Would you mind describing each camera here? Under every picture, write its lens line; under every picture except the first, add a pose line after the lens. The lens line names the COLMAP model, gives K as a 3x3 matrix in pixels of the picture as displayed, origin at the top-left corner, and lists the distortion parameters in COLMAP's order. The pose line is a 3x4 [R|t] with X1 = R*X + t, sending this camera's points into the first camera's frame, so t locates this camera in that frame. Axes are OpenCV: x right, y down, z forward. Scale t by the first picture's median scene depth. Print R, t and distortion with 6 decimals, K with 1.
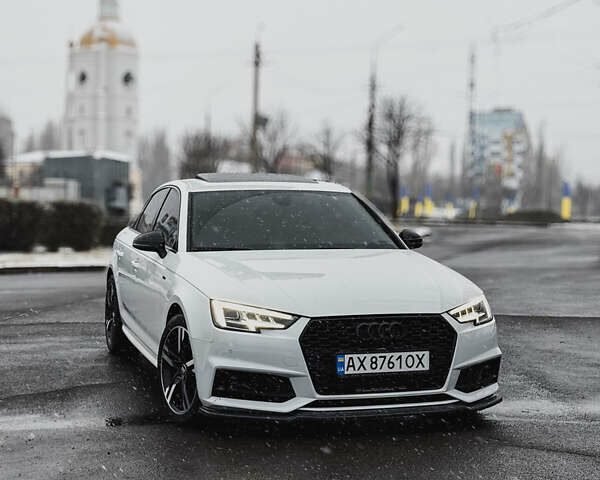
lens RADIAL K [[1106.6, 0, 300.0], [0, 1106.6, 240.0], [0, 0, 1]] dist [0.031219, 0.043070]
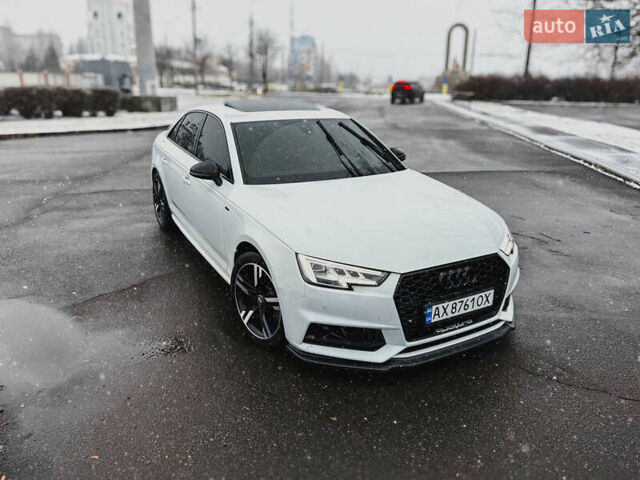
lens RADIAL K [[483.8, 0, 320.0], [0, 483.8, 240.0], [0, 0, 1]] dist [0.078962, -0.120549]
pose [[0.979105, -0.061814, 0.193731, -0.146812], [0.006052, 0.961116, 0.276078, -0.084394], [-0.203264, -0.269137, 0.941408, 0.571357]]
